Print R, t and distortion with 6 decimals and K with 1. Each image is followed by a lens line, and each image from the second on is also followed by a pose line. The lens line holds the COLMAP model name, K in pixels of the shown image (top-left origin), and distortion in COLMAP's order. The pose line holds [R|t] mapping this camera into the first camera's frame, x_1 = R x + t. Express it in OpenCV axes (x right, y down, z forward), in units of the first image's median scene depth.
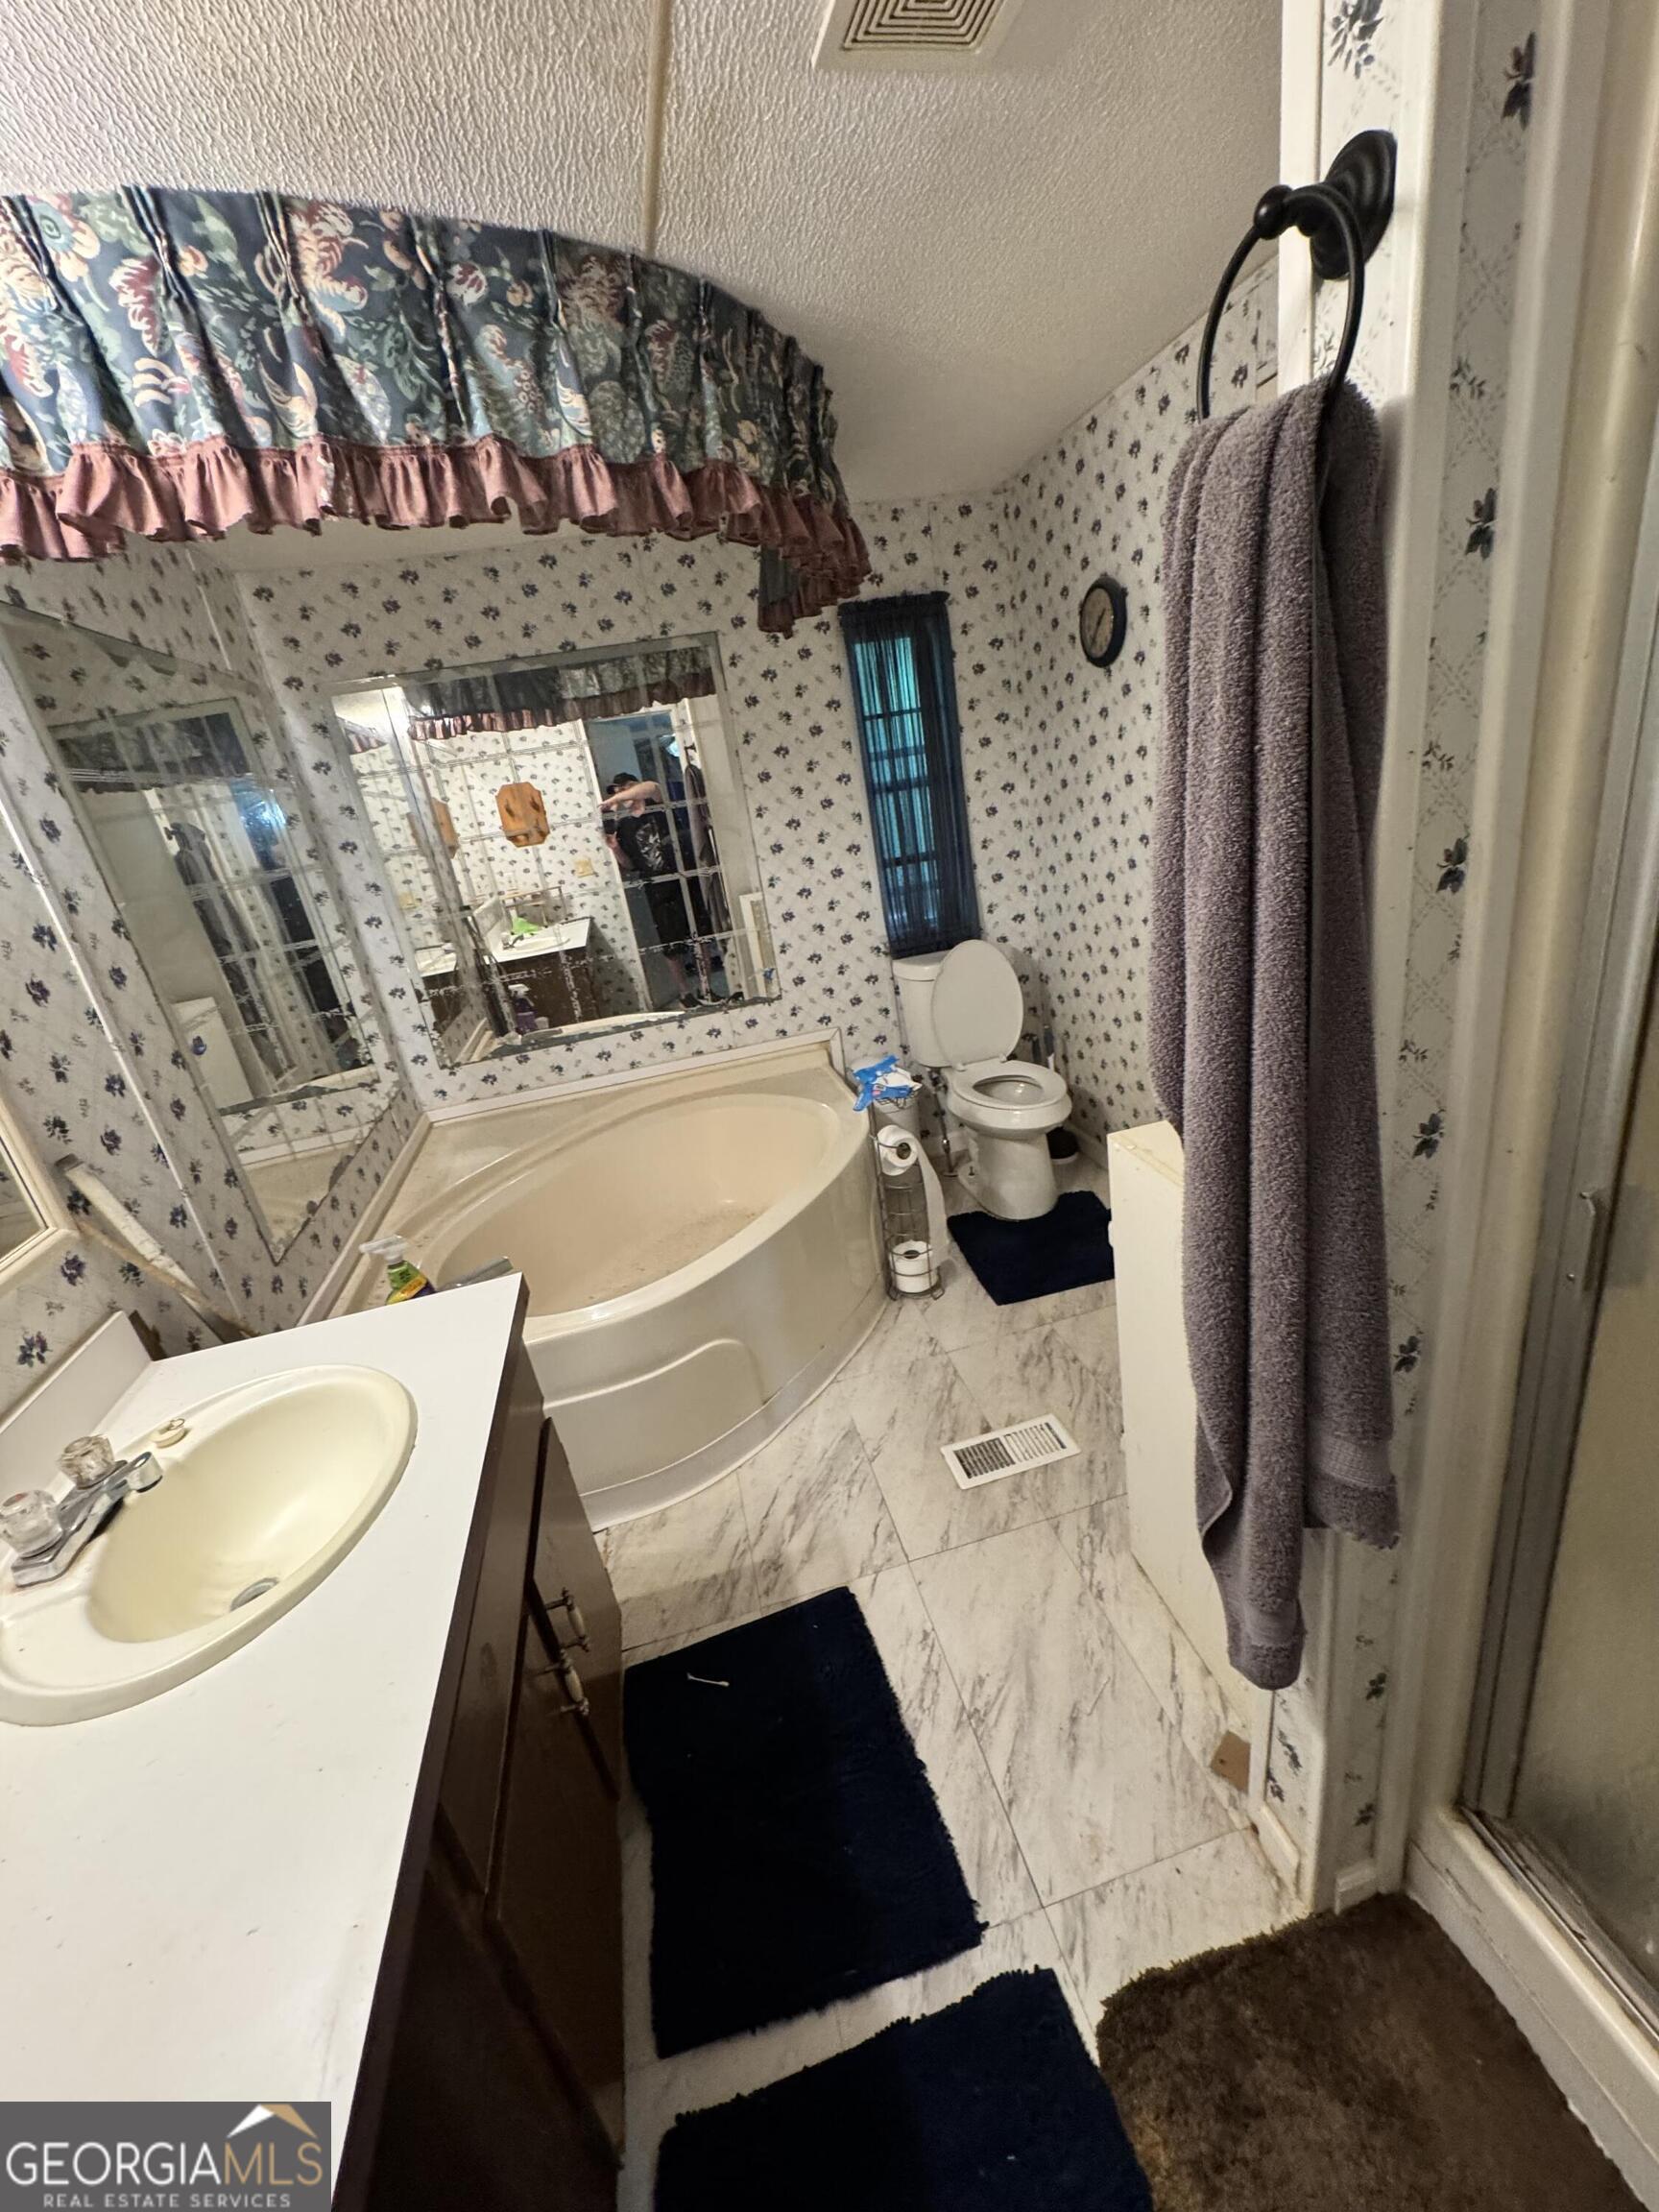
lens RADIAL K [[887.1, 0, 829.5], [0, 887.1, 1106.0], [0, 0, 1]] dist [0.000439, 0.000170]
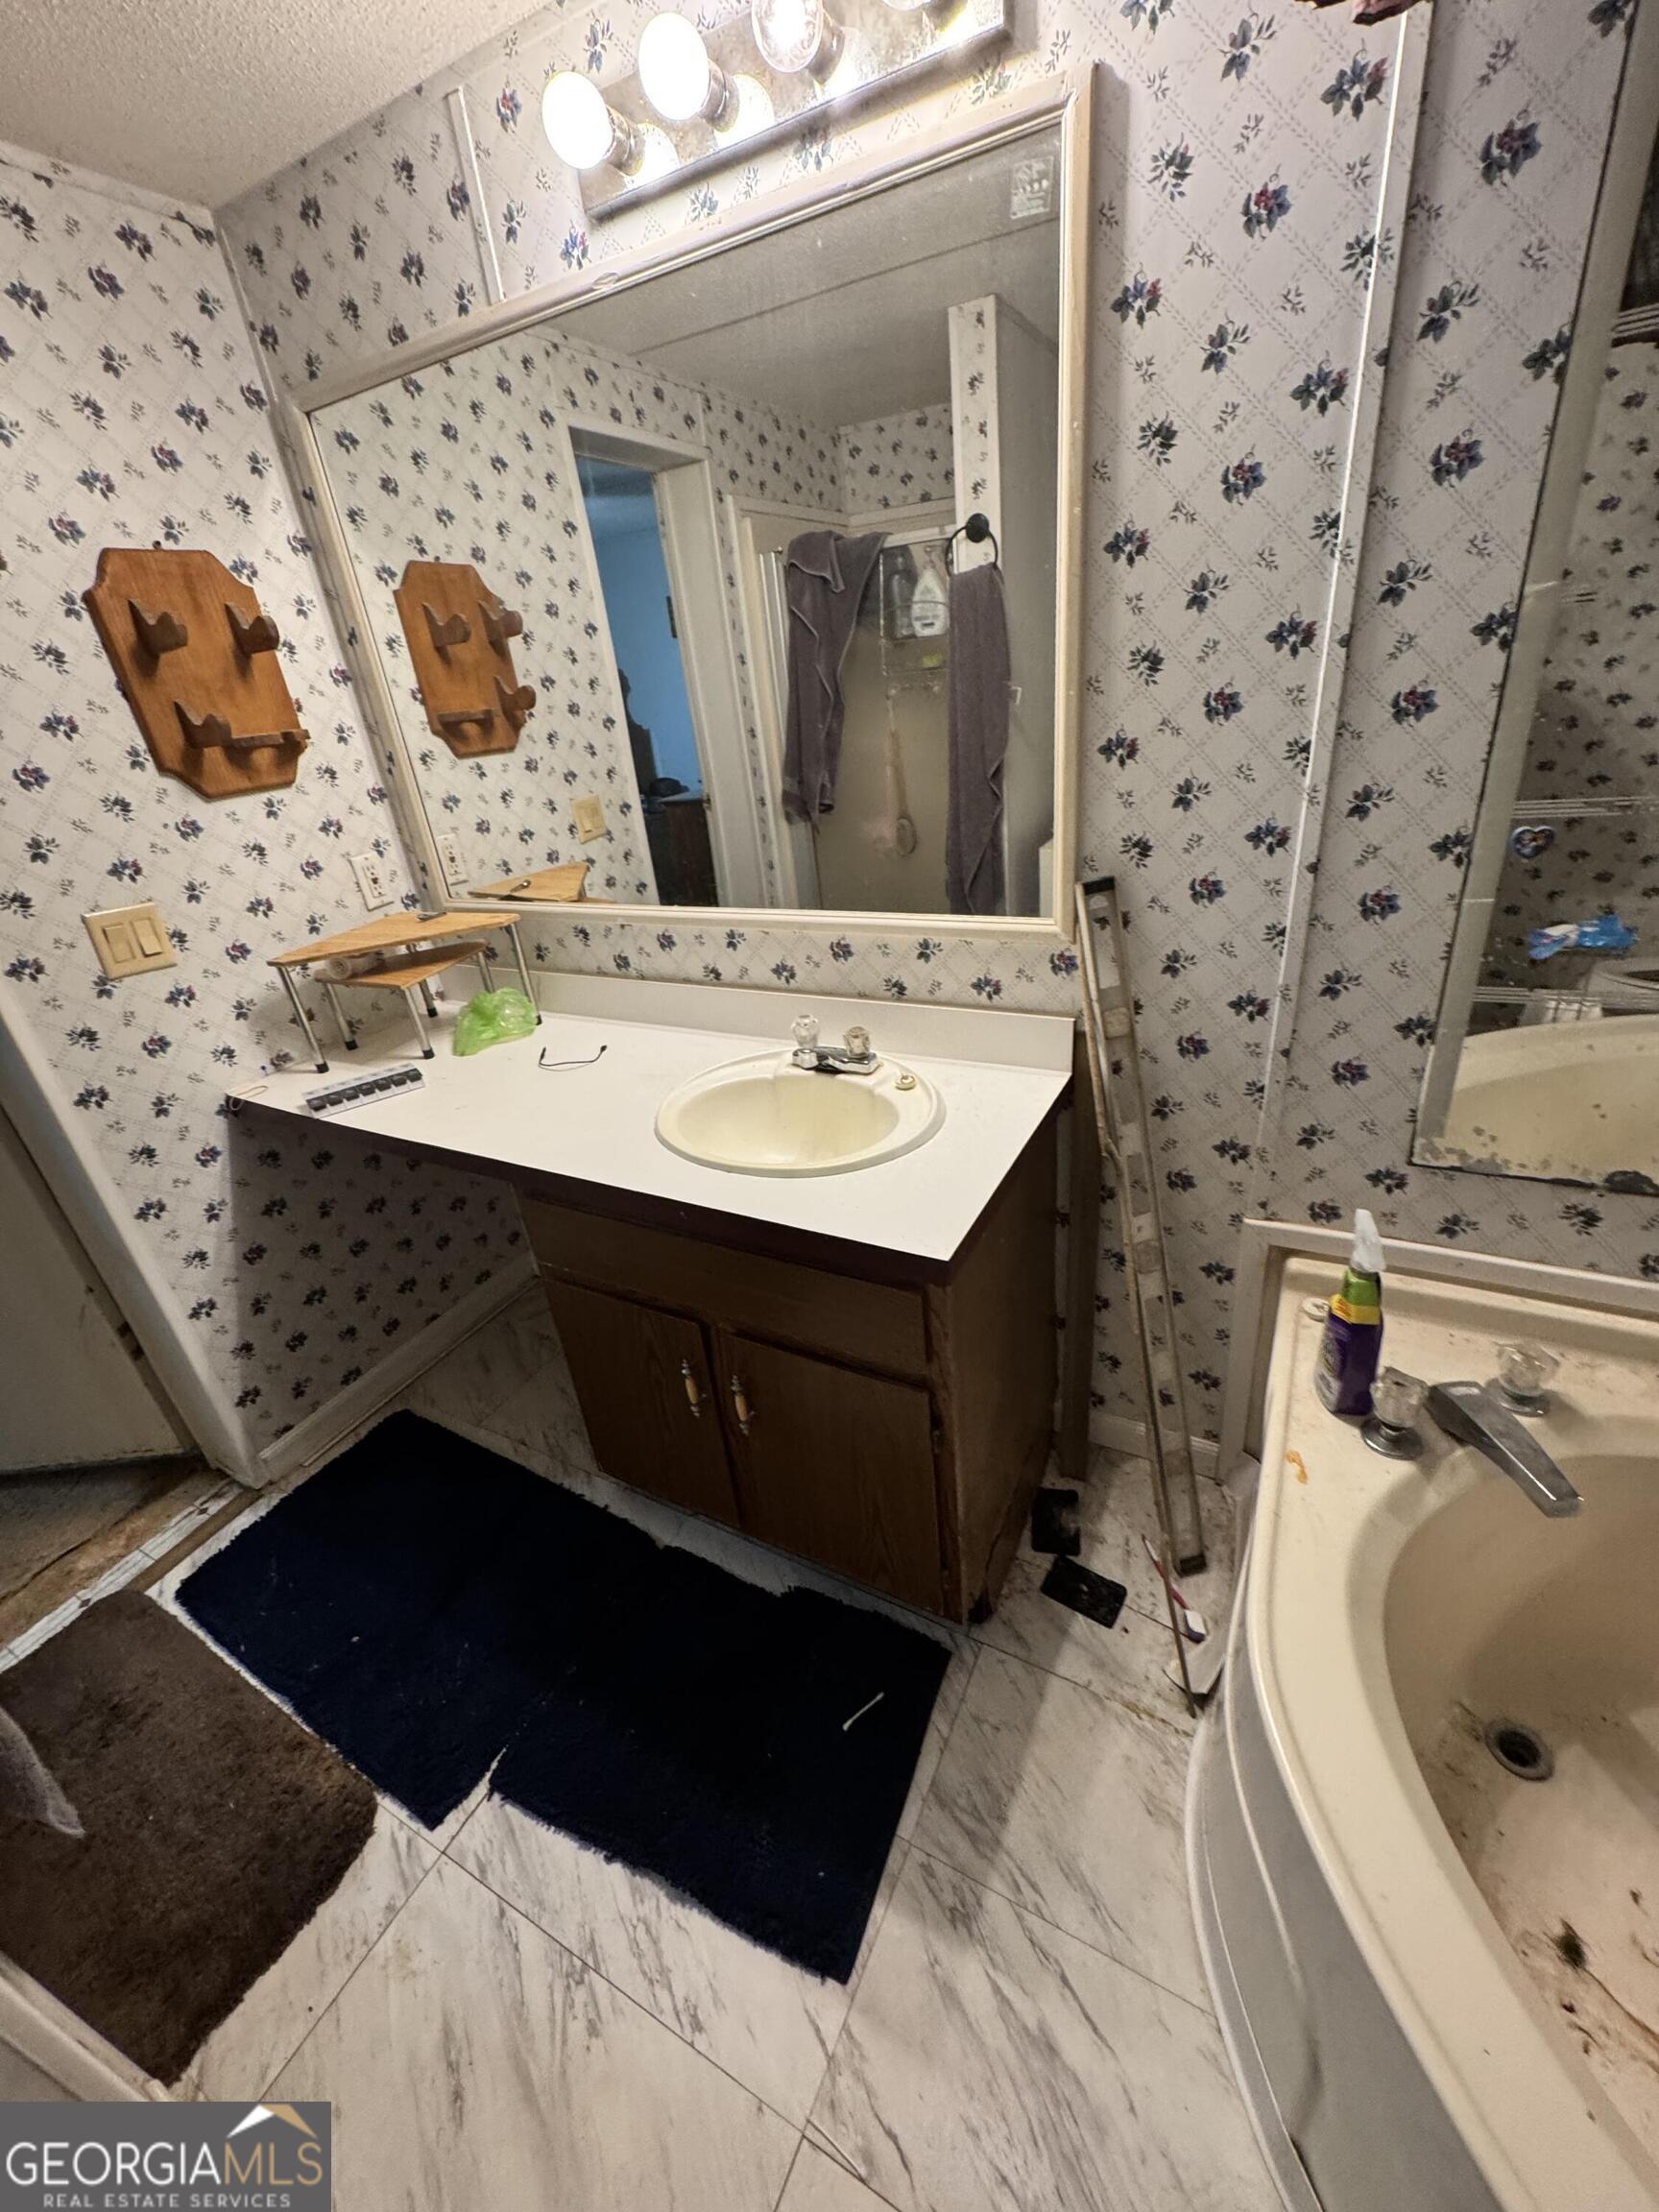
lens RADIAL K [[887.1, 0, 829.5], [0, 887.1, 1106.0], [0, 0, 1]] dist [0.000439, 0.000170]
pose [[-0.634734, 0.527605, -0.564576, 0.062130], [-0.070218, 0.688220, 0.722096, -0.405689], [0.769534, 0.497982, -0.399789, 1.090150]]
